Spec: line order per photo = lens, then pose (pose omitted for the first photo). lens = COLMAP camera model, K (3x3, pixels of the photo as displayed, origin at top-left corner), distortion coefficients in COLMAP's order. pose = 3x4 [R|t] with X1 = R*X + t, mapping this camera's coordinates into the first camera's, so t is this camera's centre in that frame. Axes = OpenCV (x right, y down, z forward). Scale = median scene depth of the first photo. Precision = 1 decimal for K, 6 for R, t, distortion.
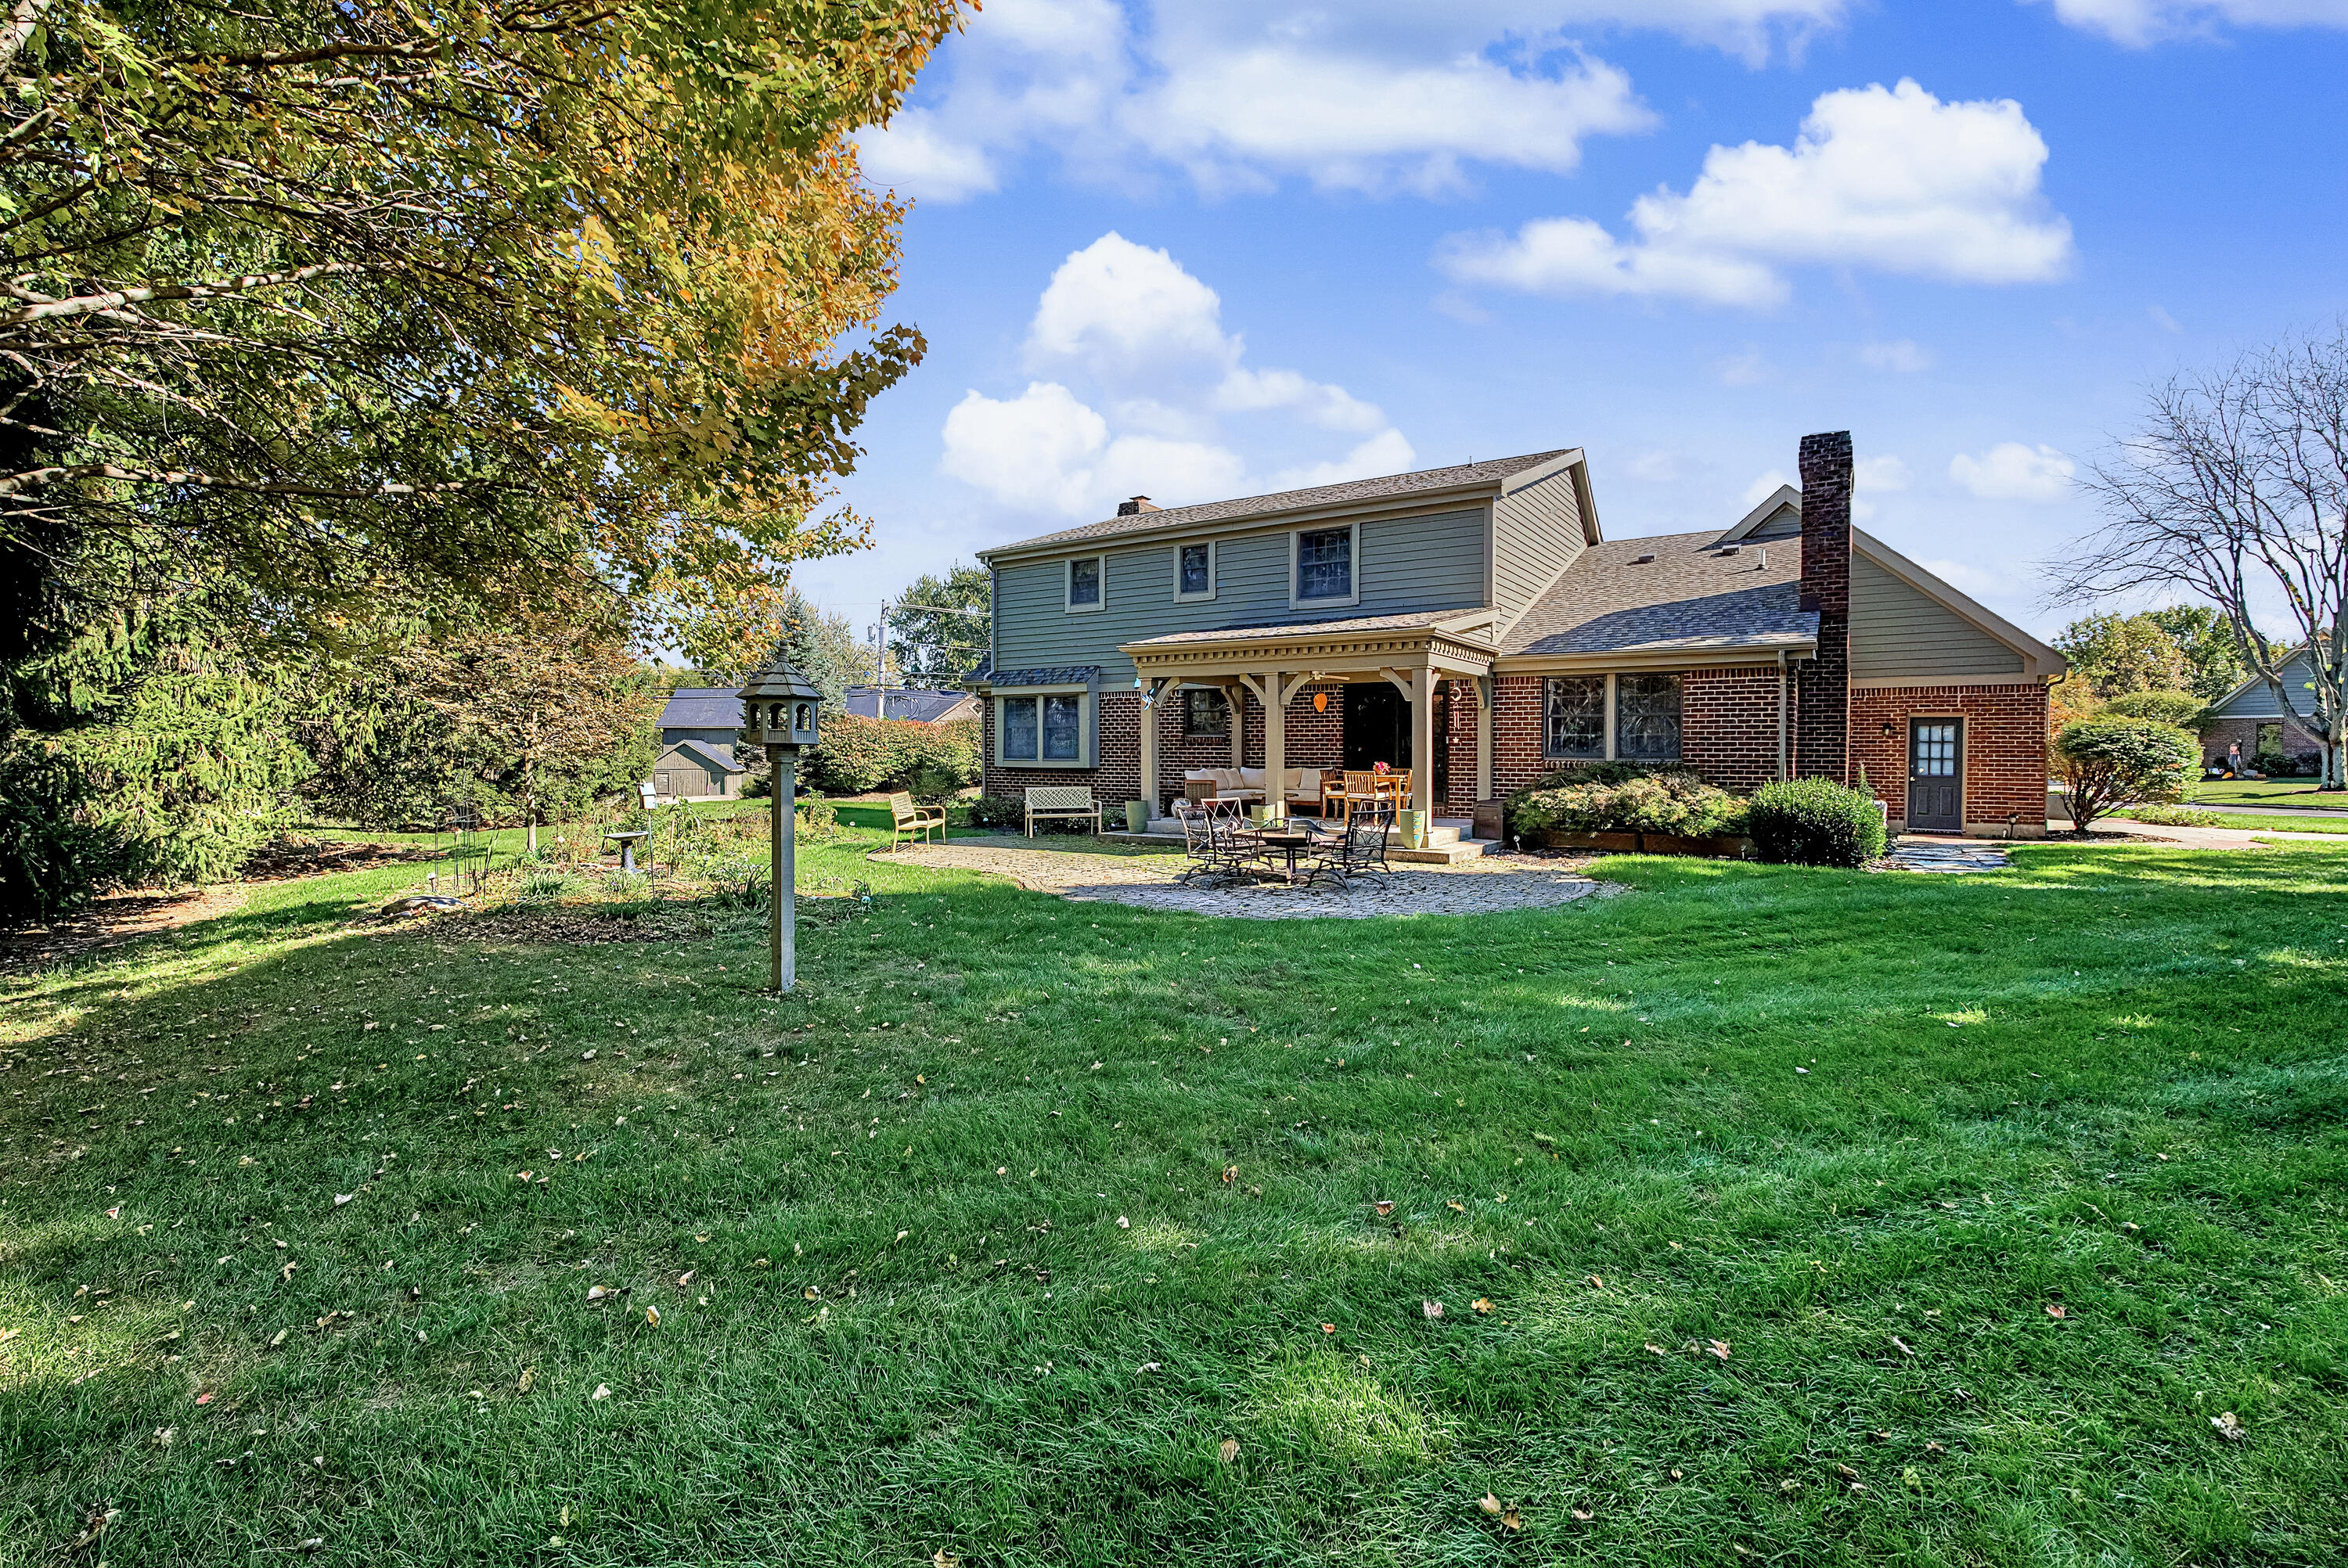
lens RADIAL K [[1060.7, 0, 1174.8], [0, 1060.7, 766.9], [0, 0, 1]] dist [-0.008091, 0.000834]
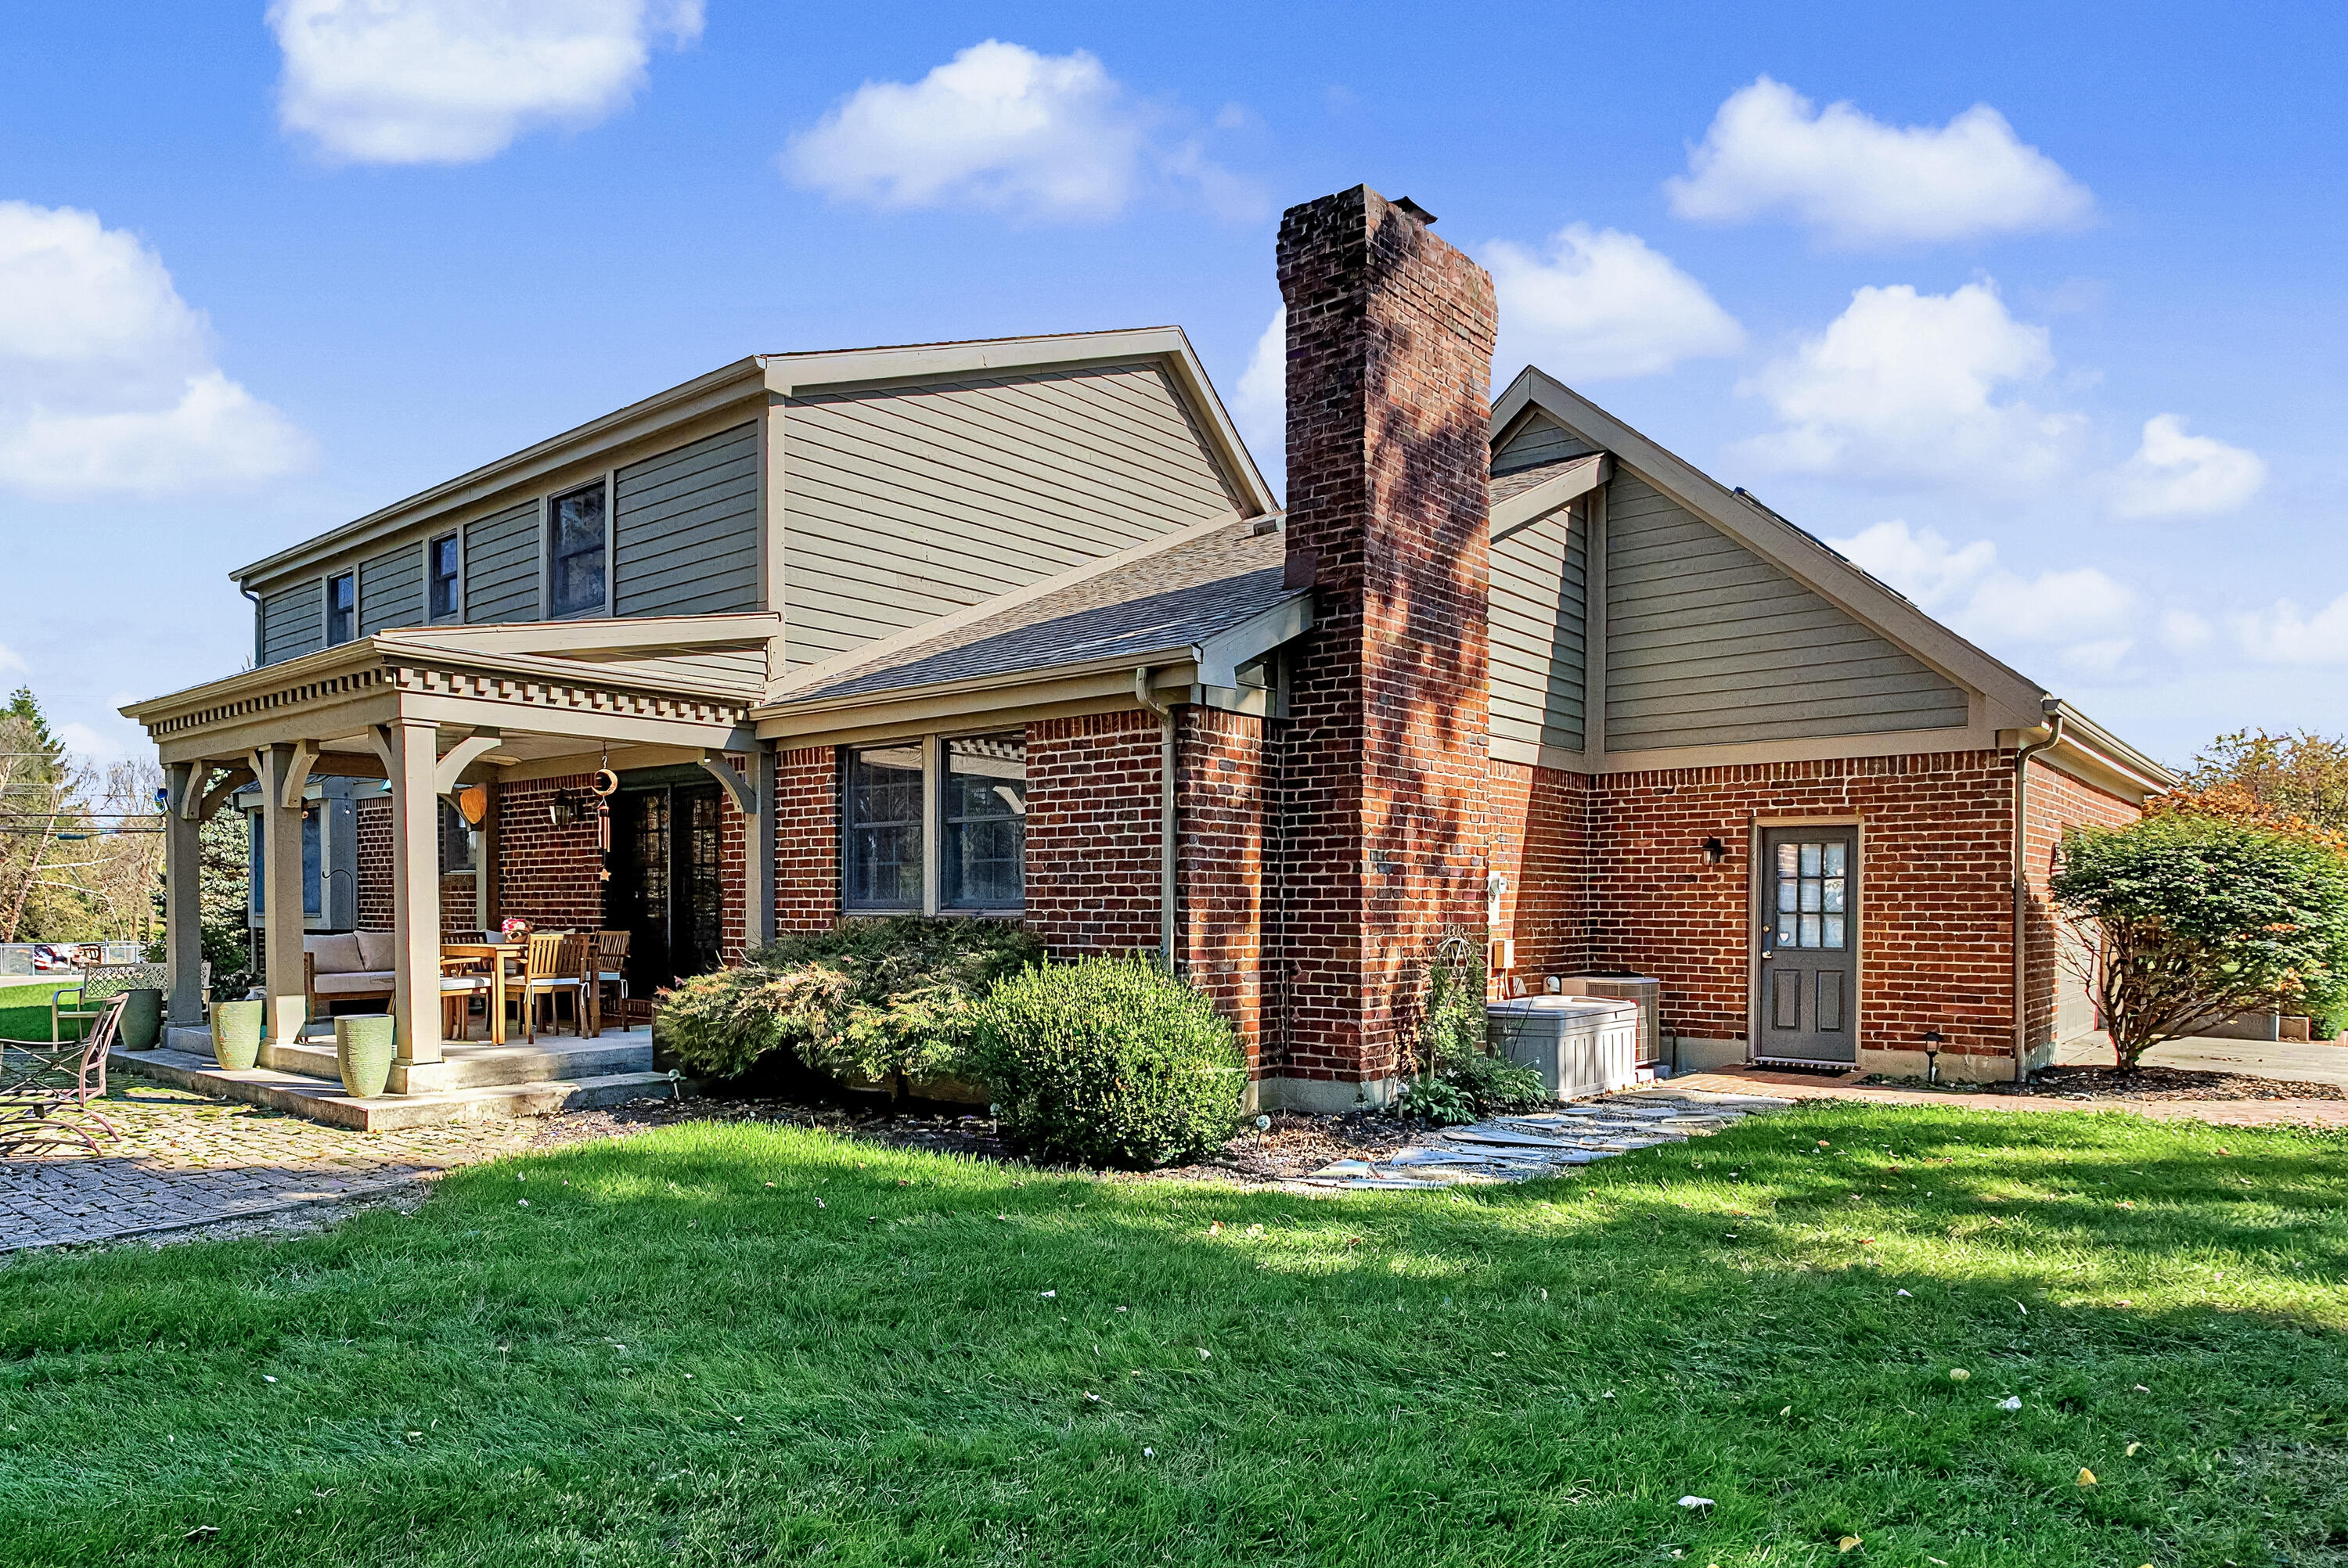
lens RADIAL K [[1505.6, 0, 1052.8], [0, 1505.6, 931.2], [0, 0, 1]] dist [-0.020273, 0.000461]
pose [[0.988449, 0.001014, -0.151548, 0.520228], [-0.001038, 0.999999, -0.000075, 0.001106], [0.151548, 0.000231, 0.988450, 0.299027]]
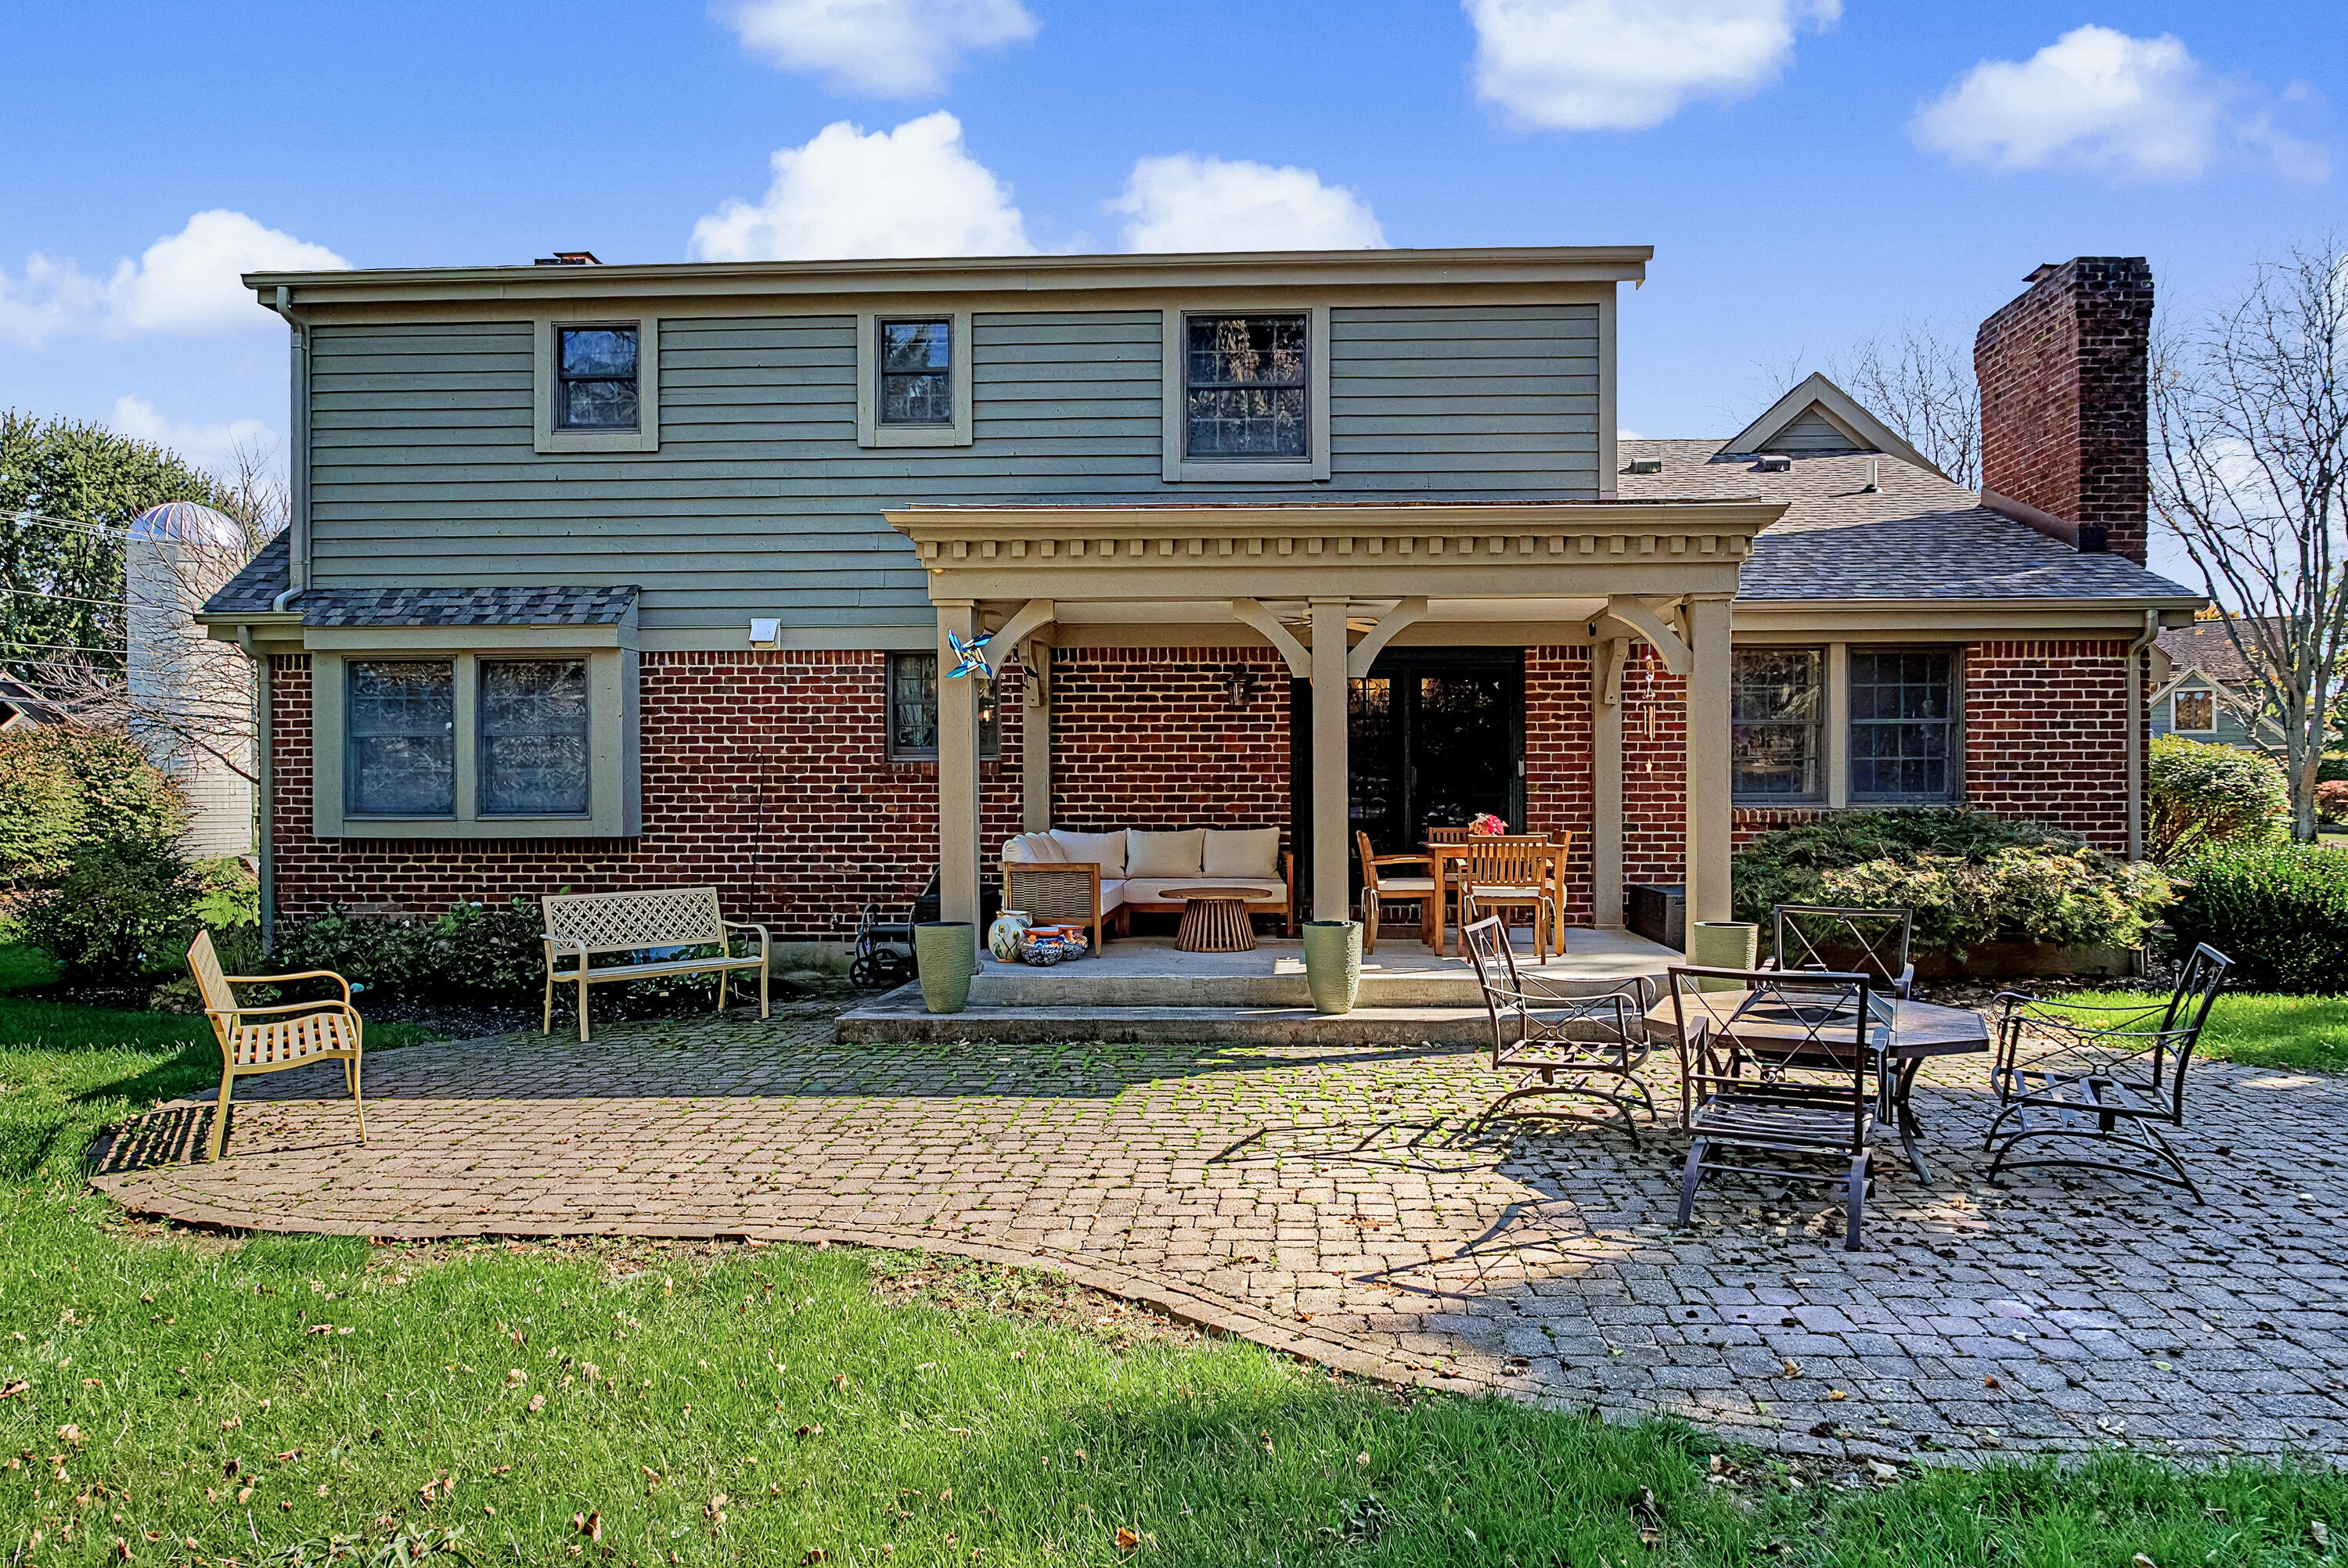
lens RADIAL K [[1498.6, 0, 1220.8], [0, 1498.6, 803.7], [0, 0, 1]] dist [-0.004059, -0.003273]
pose [[0.852562, -0.005452, 0.522598, -0.221807], [0.012439, 0.999874, -0.009862, -0.003891], [-0.522478, 0.014908, 0.852522, 0.476215]]
